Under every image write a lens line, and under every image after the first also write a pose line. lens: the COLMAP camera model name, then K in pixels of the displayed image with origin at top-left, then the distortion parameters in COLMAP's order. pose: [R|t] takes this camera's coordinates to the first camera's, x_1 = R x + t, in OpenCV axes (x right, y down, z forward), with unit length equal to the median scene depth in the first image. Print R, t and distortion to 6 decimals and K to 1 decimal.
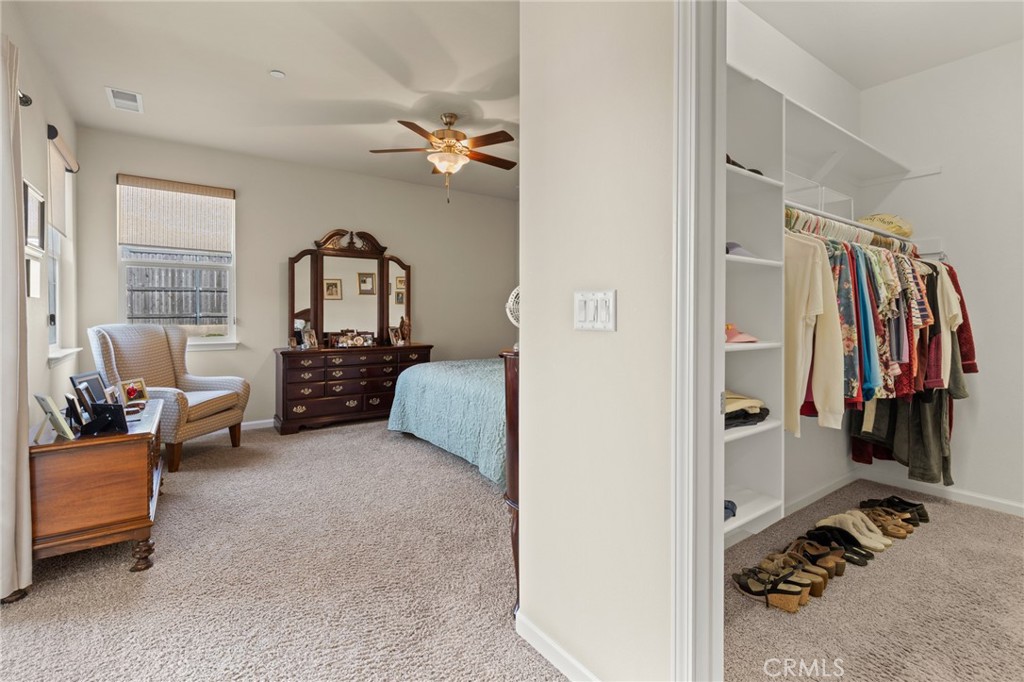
lens RADIAL K [[466.6, 0, 516.0], [0, 466.6, 325.2], [0, 0, 1]] dist [0.003905, -0.000085]
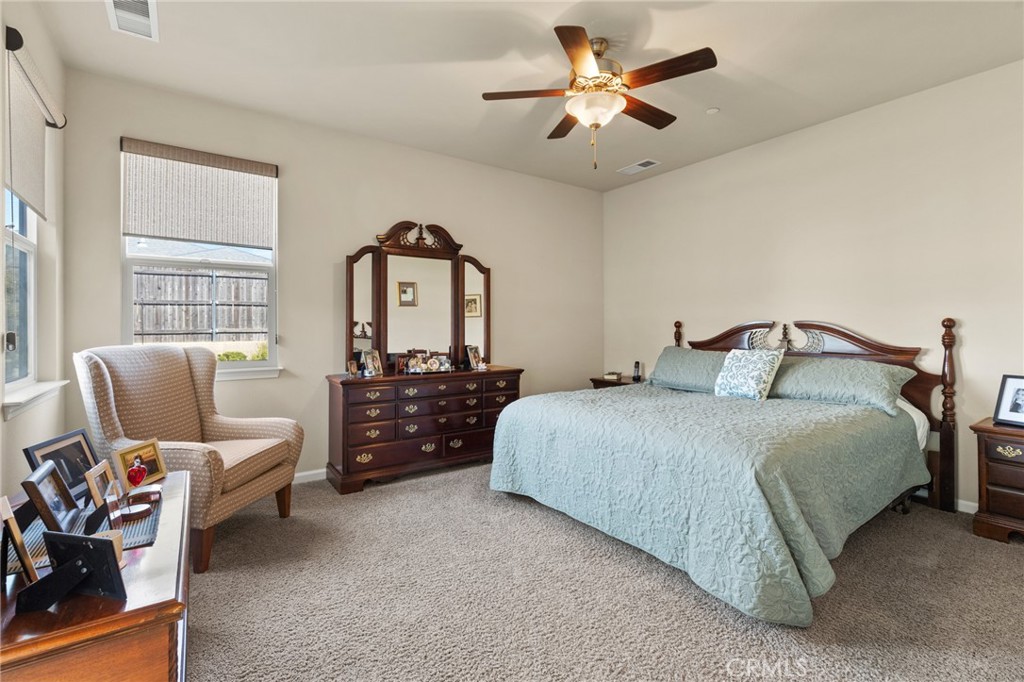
lens RADIAL K [[457.7, 0, 514.8], [0, 457.7, 333.8], [0, 0, 1]] dist [0.003622, -0.000224]
pose [[0.999972, -0.003877, -0.006334, -0.210681], [0.003806, 0.999929, -0.011261, -0.008333], [0.006377, 0.011236, 0.999917, 0.260459]]
